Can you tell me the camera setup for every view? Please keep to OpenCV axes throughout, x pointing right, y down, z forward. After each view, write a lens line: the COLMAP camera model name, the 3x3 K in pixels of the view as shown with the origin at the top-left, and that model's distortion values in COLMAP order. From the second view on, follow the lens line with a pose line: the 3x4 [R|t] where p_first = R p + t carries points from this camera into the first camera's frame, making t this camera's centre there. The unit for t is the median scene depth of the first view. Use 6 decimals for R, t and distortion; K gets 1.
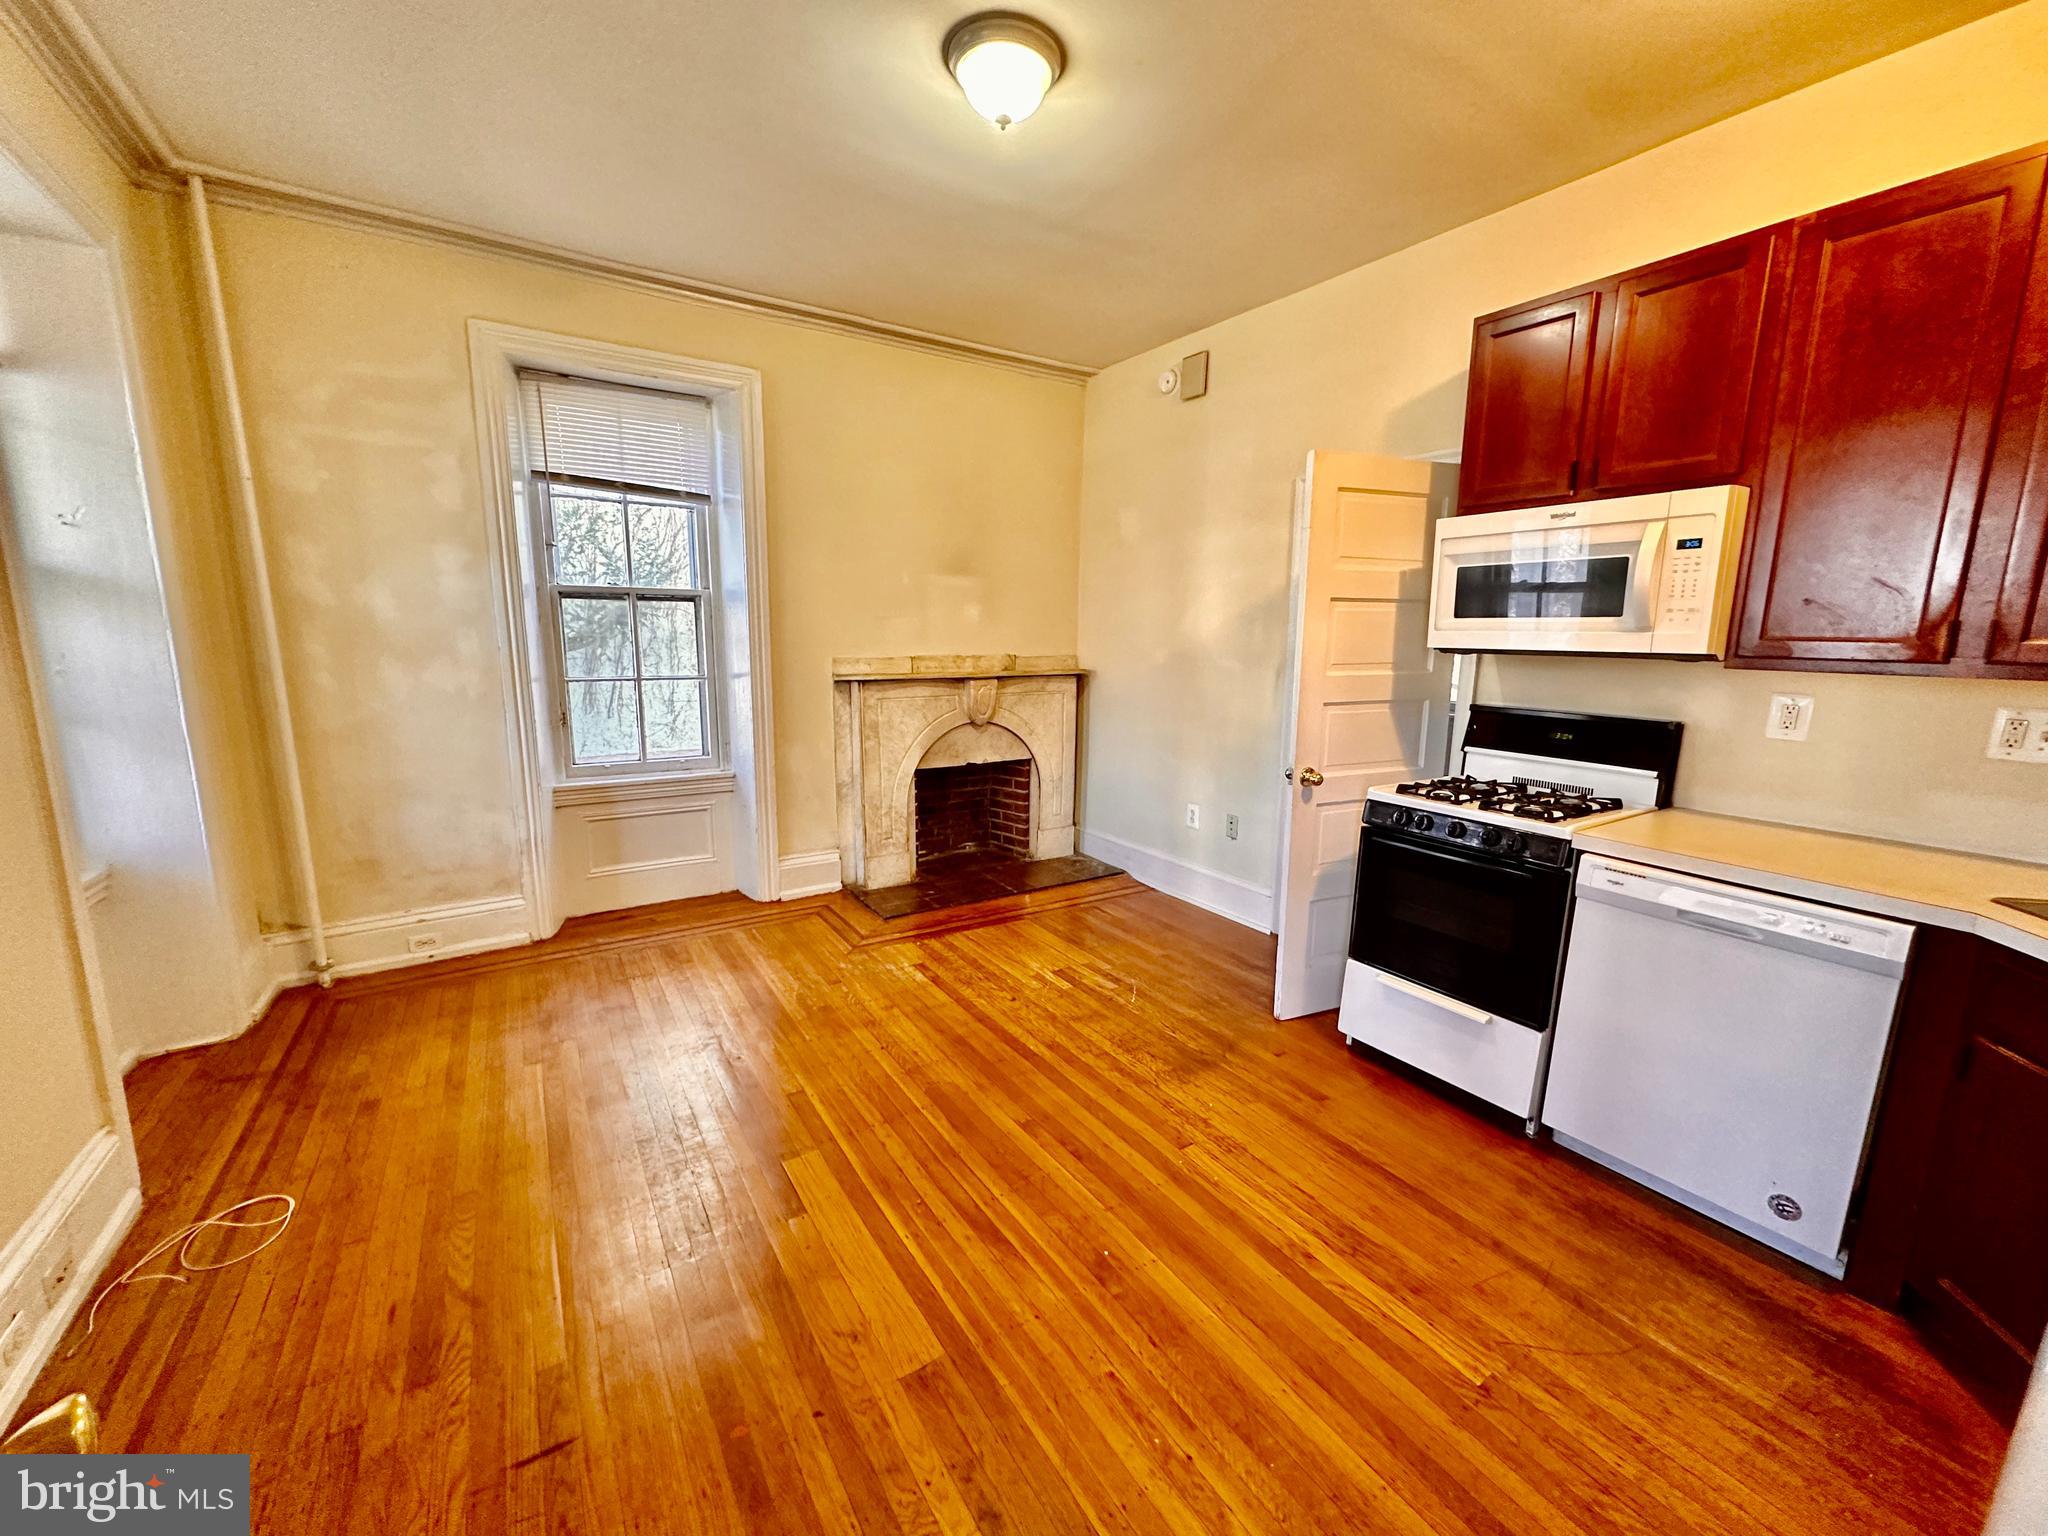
lens RADIAL K [[806.7, 0, 1024.0], [0, 806.7, 768.0], [0, 0, 1]] dist [-0.001085, -0.000395]
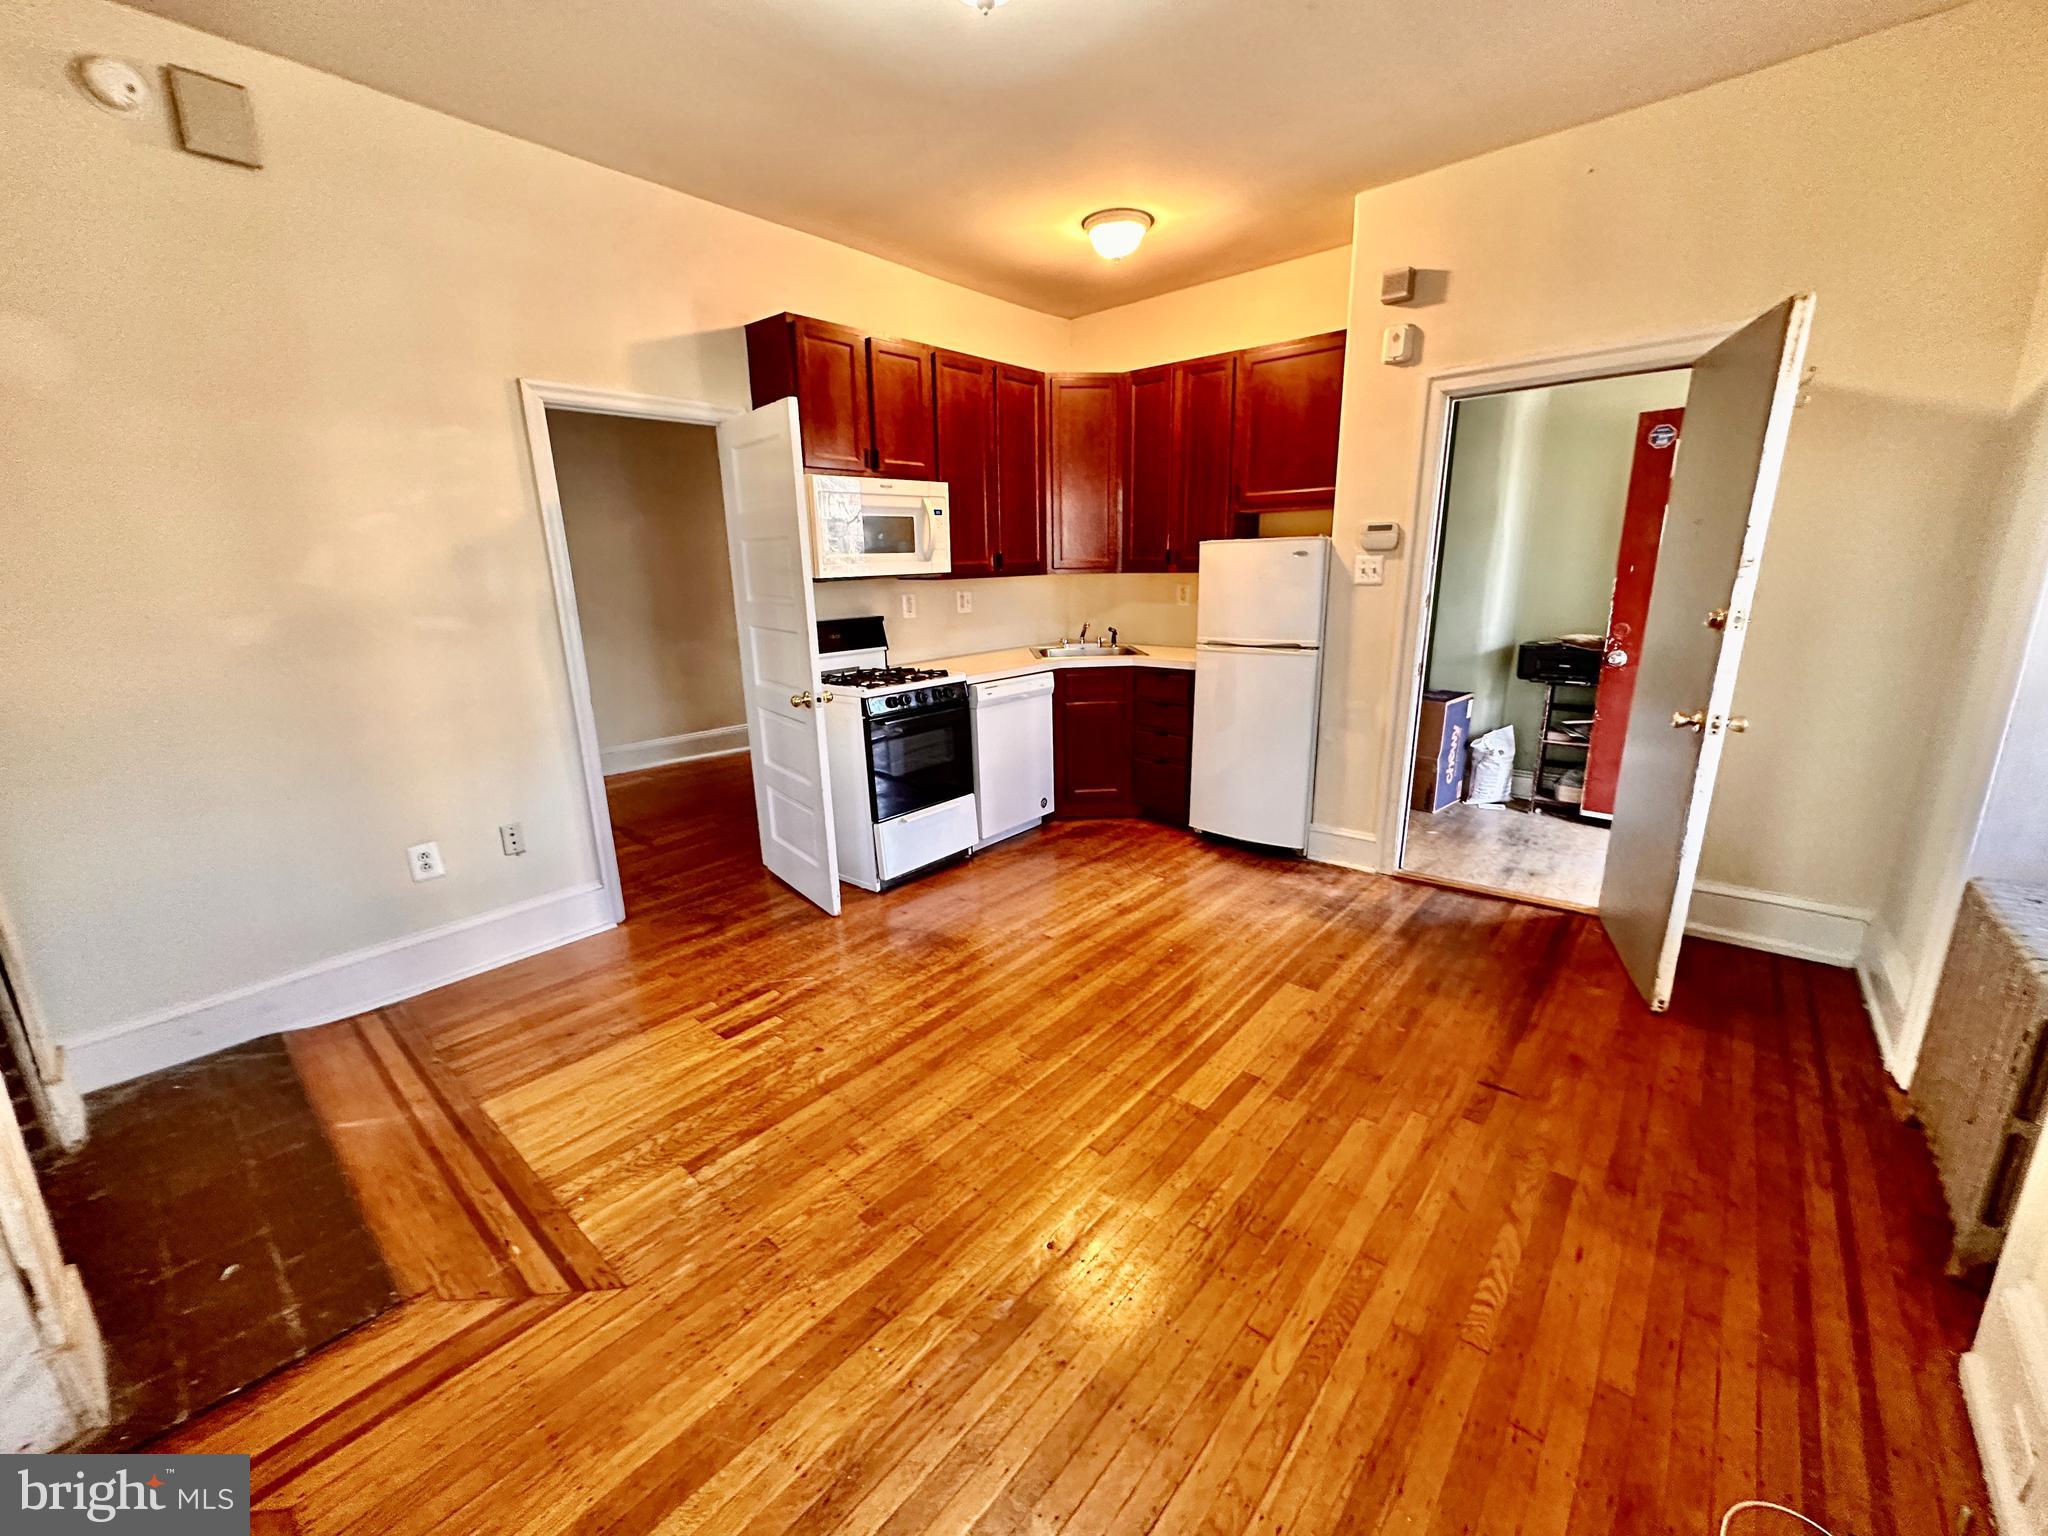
lens RADIAL K [[806.7, 0, 1024.0], [0, 806.7, 768.0], [0, 0, 1]] dist [-0.001085, -0.000395]
pose [[-0.279066, -0.243588, 0.928863, -0.936486], [0.186382, 0.935158, 0.301234, -0.214496], [-0.942011, 0.257187, -0.215571, 1.167673]]
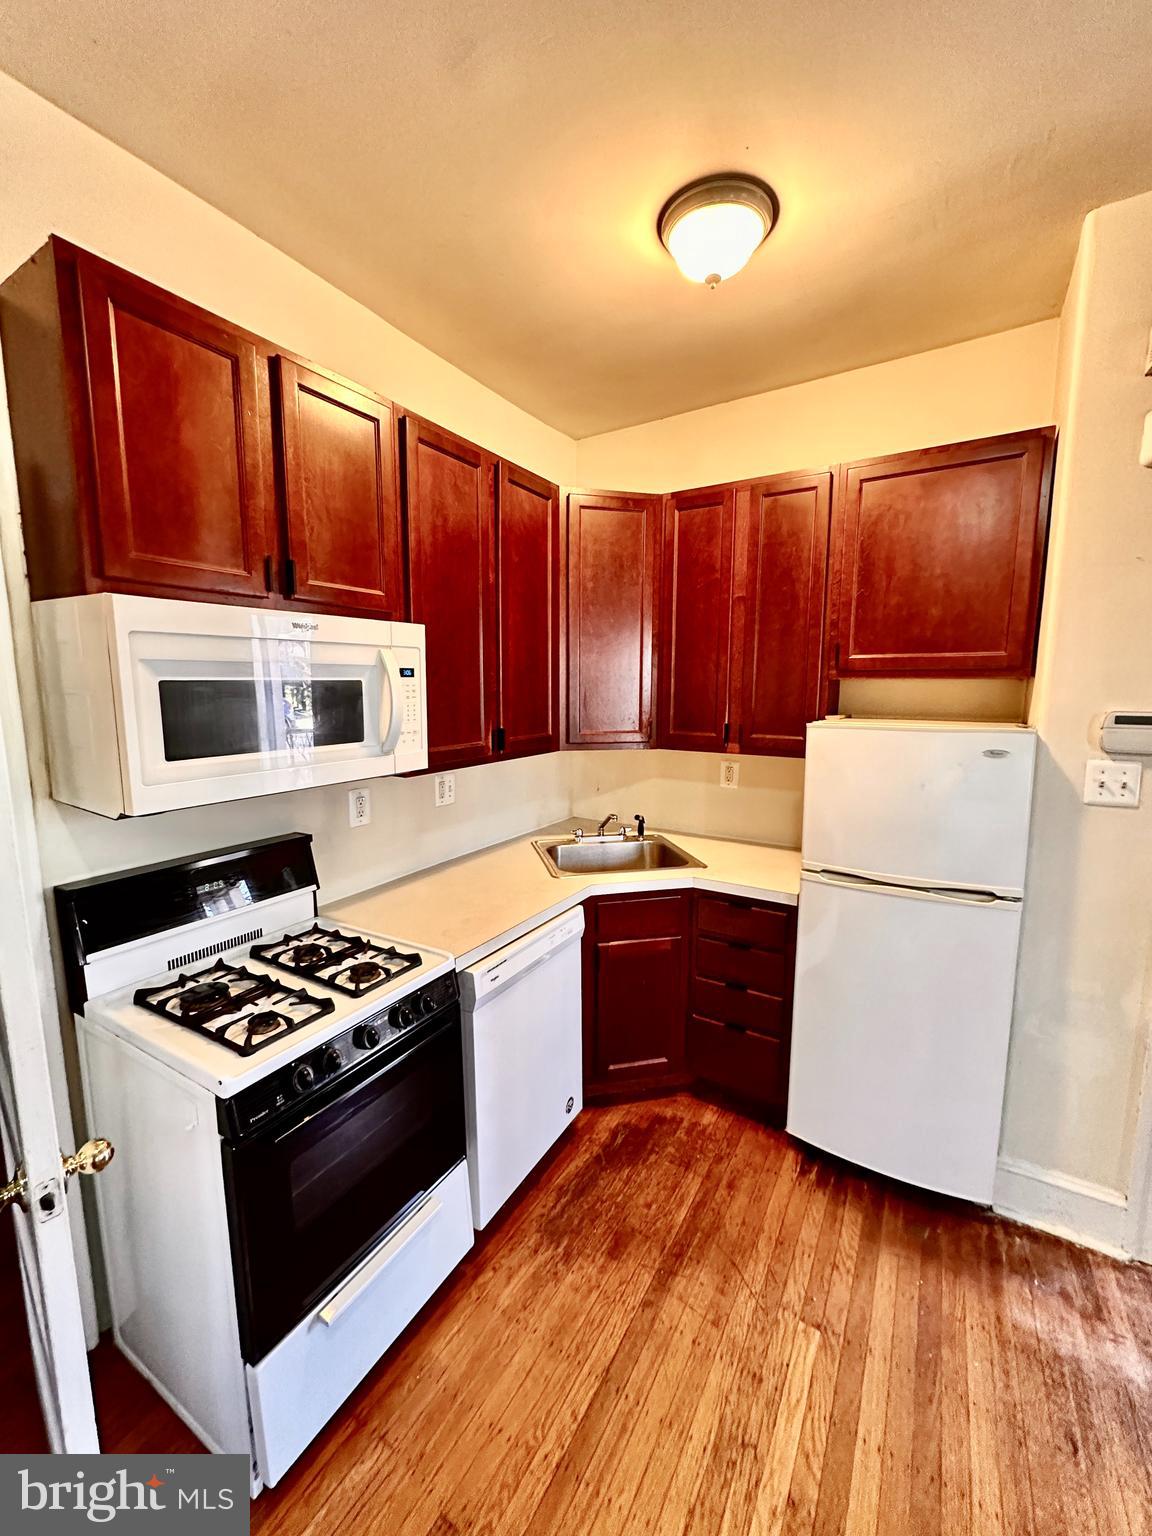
lens RADIAL K [[605.0, 0, 576.0], [0, 605.0, 768.0], [0, 0, 1]] dist [-0.001085, -0.000395]
pose [[-0.430194, -0.132662, 0.892935, -0.015090], [0.152801, 0.964170, 0.216861, -0.253476], [-0.889711, 0.229734, -0.394509, 0.982850]]
